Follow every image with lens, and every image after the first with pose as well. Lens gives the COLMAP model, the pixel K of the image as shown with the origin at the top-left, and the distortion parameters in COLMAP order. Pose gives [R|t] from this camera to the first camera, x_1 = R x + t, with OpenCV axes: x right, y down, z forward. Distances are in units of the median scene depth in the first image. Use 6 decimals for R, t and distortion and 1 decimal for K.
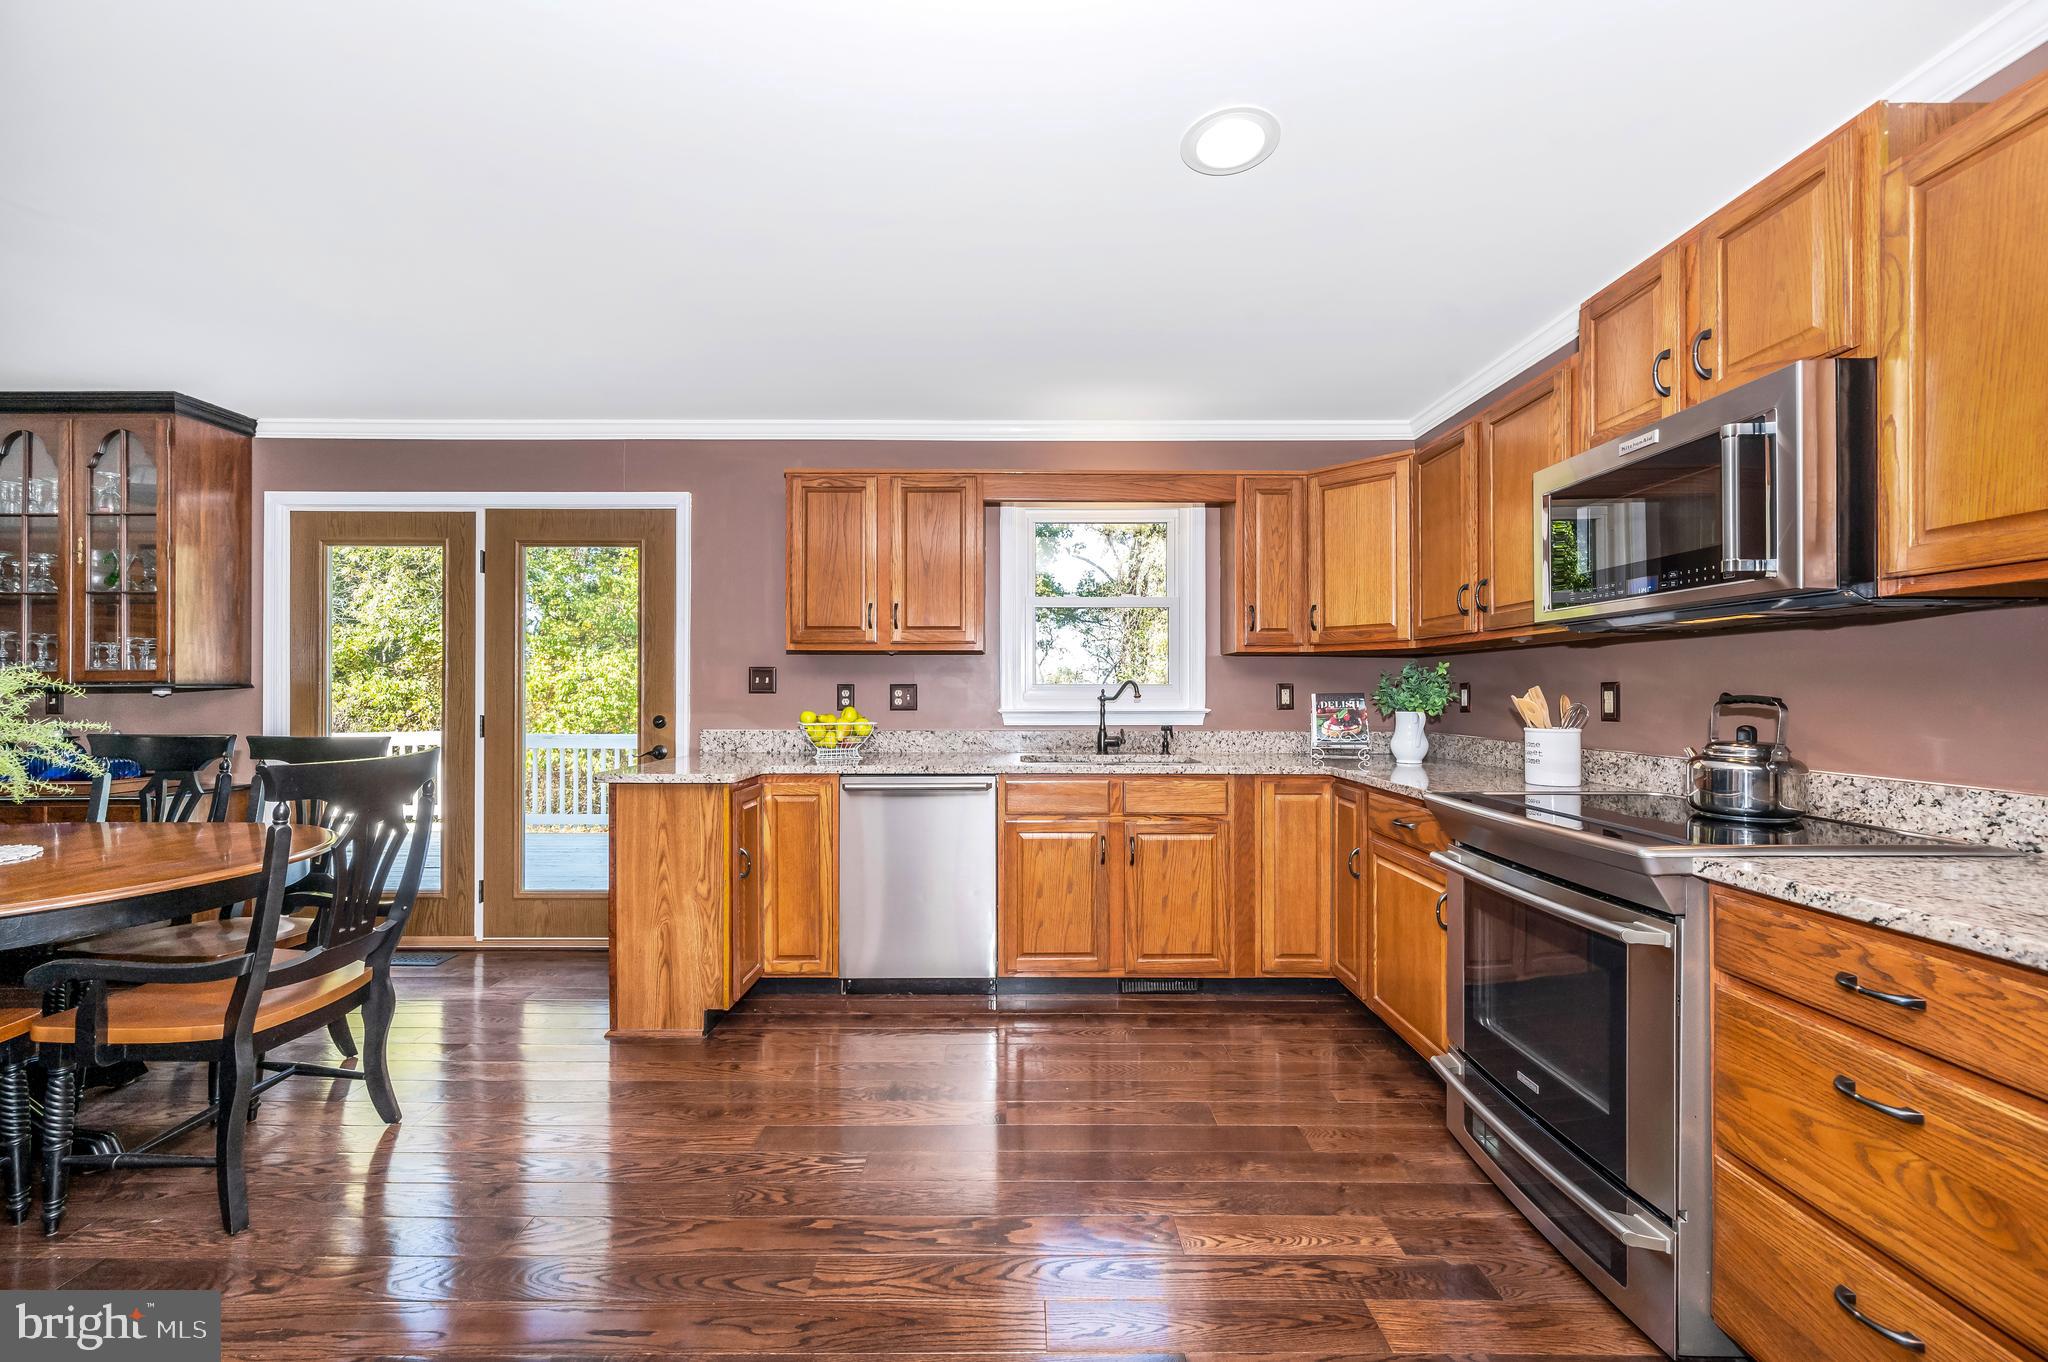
lens RADIAL K [[808.1, 0, 1020.2], [0, 808.1, 685.9], [0, 0, 1]] dist [0.002190, 0.000294]
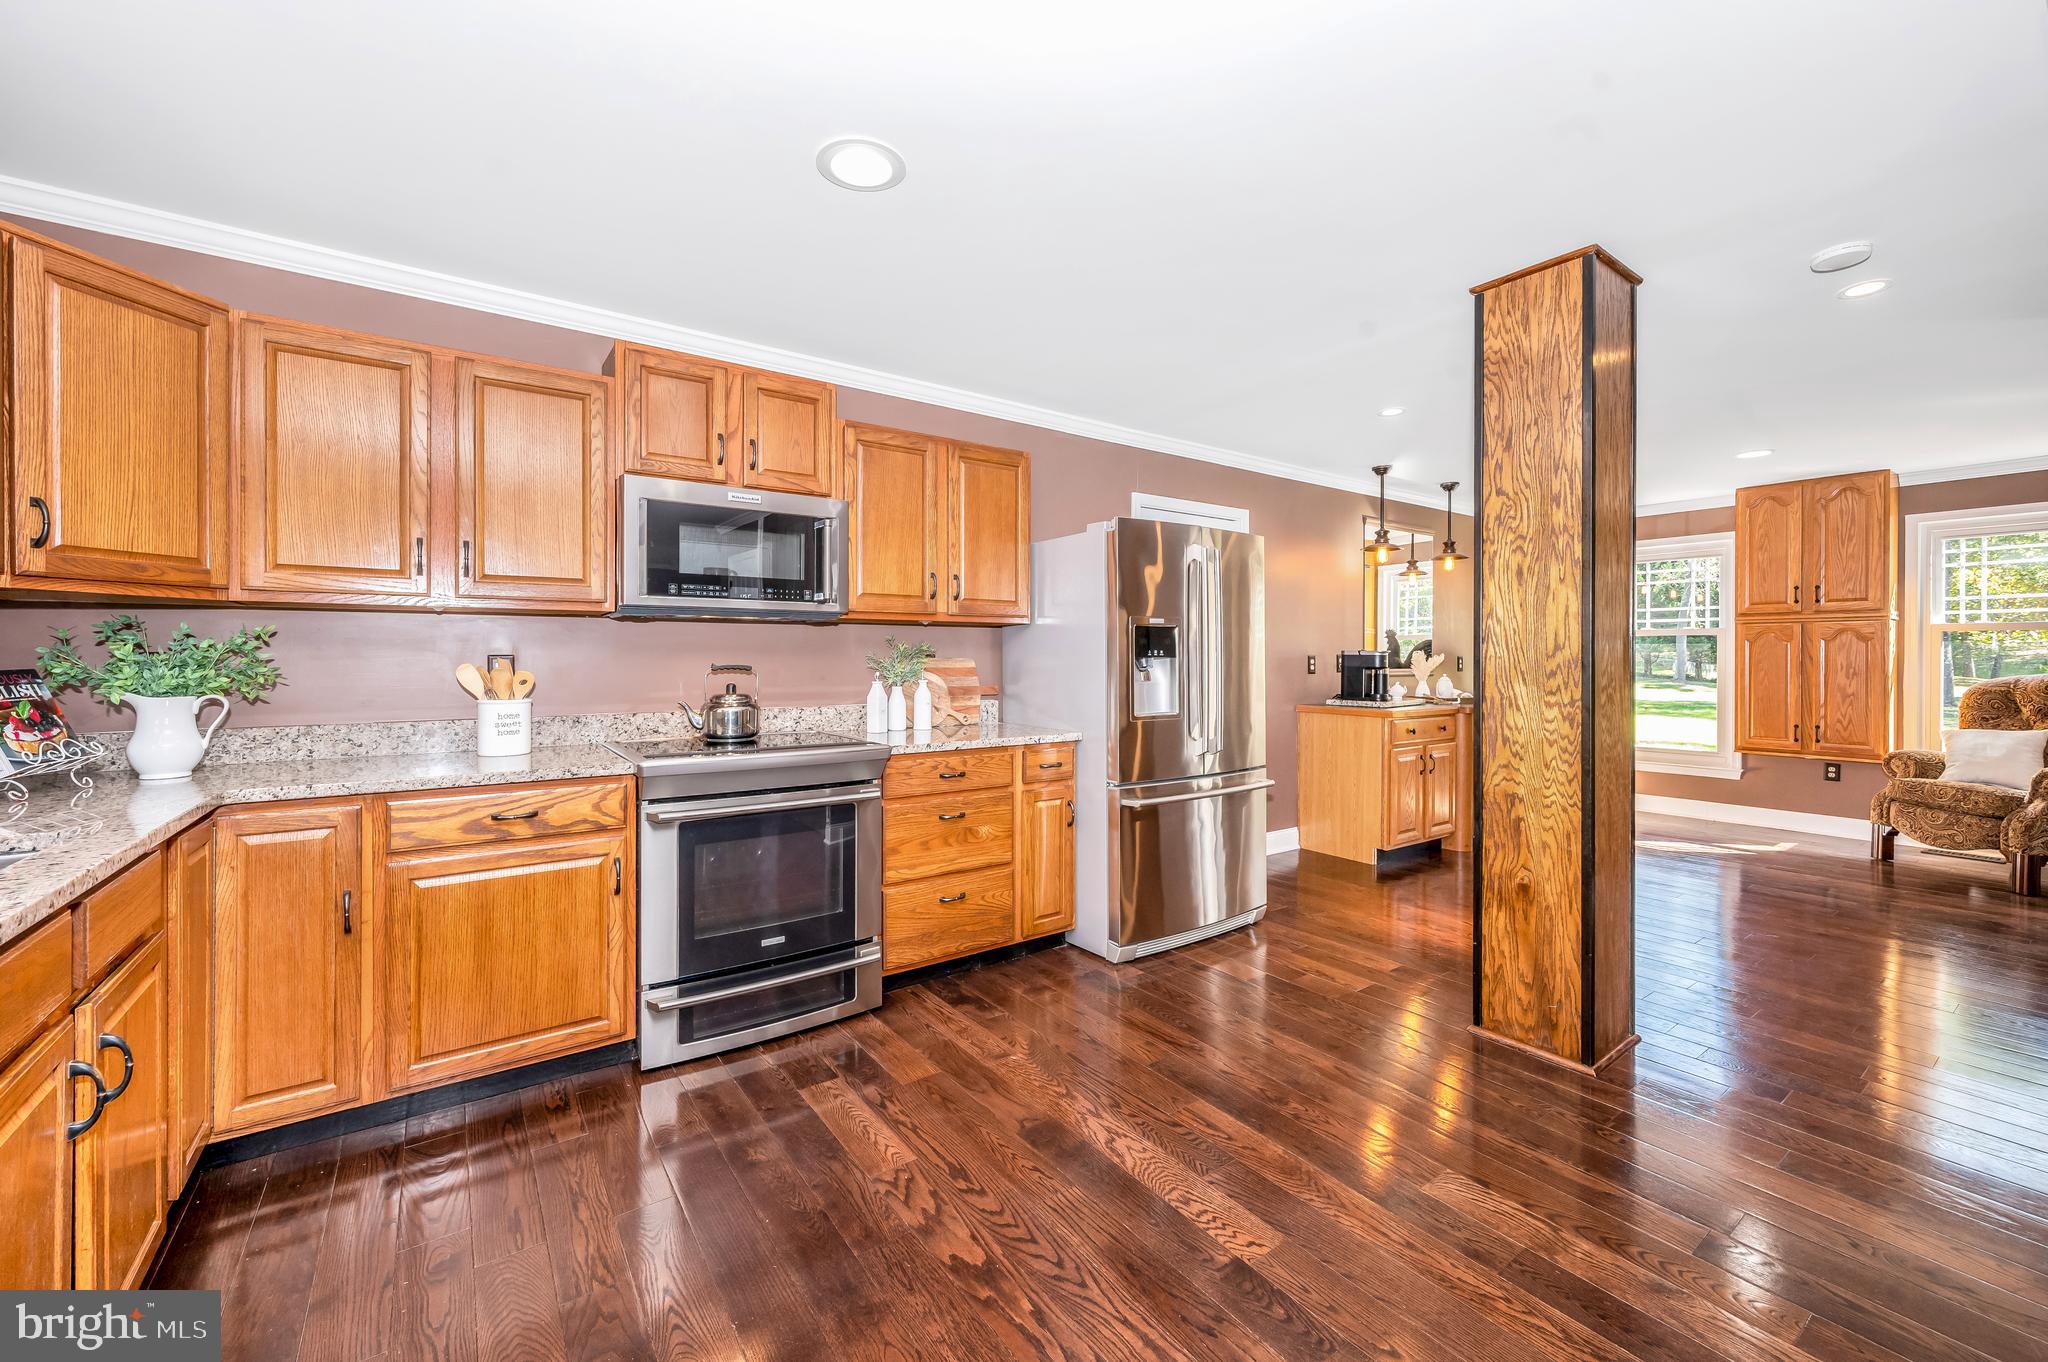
lens RADIAL K [[812.2, 0, 1024.3], [0, 812.2, 656.0], [0, 0, 1]] dist [-0.001286, -0.000032]
pose [[-0.582685, -0.000343, 0.812698, -0.453929], [-0.006189, 0.999973, -0.004016, -0.002089], [-0.812675, -0.007370, -0.582671, 0.861308]]
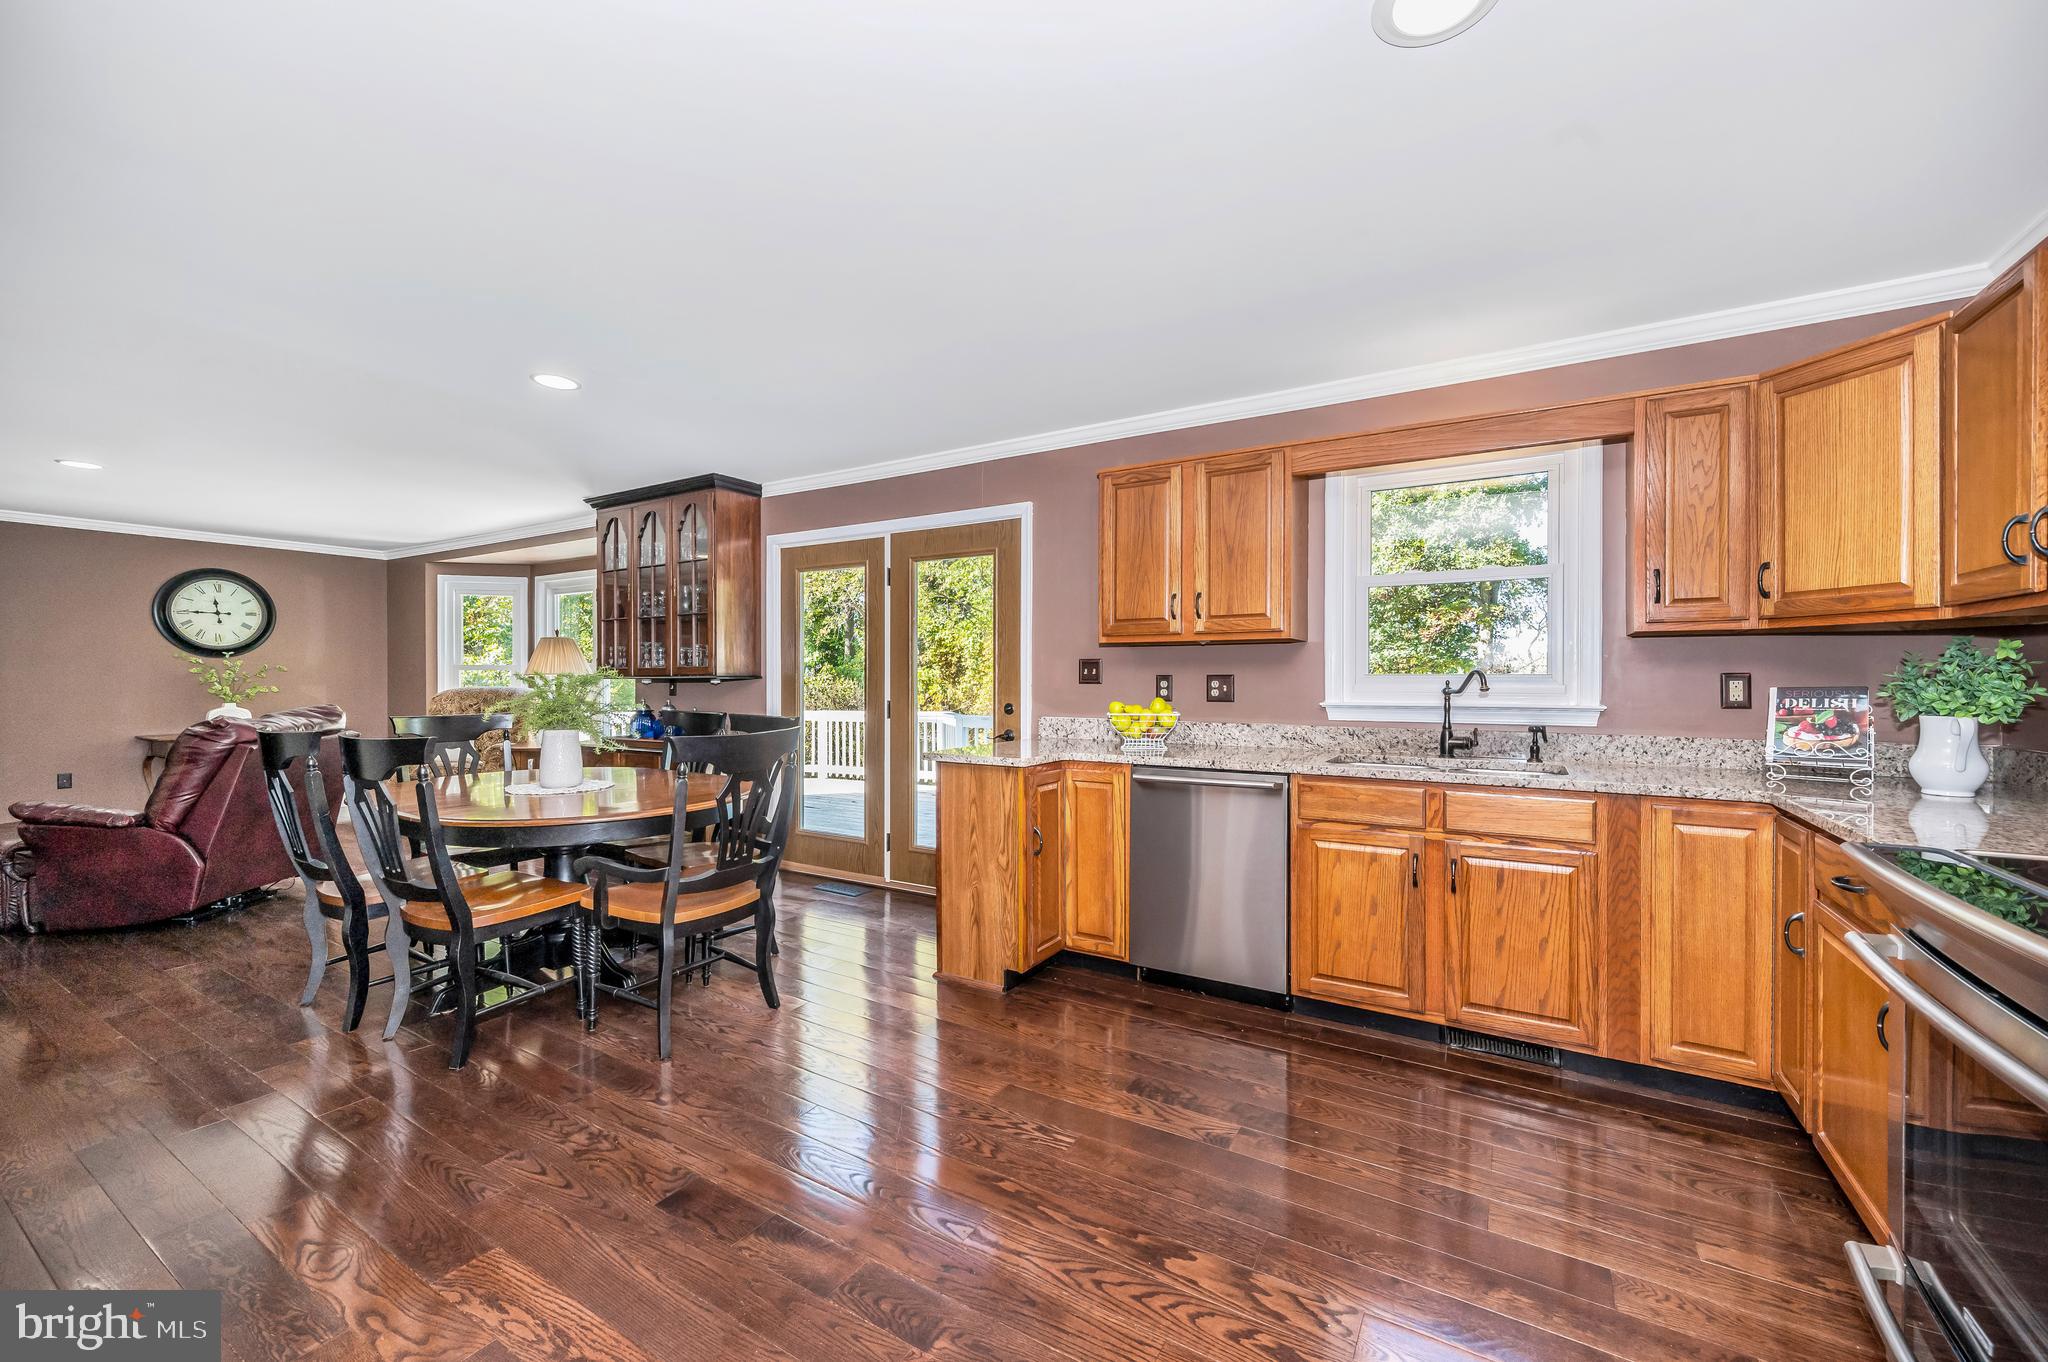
lens RADIAL K [[806.8, 0, 1030.1], [0, 806.8, 681.0], [0, 0, 1]] dist [0.000279, -0.000035]
pose [[0.855830, 0.001739, -0.517255, 0.193400], [0.003880, 0.999945, 0.009782, -0.005967], [0.517243, -0.010379, 0.855776, 0.065578]]
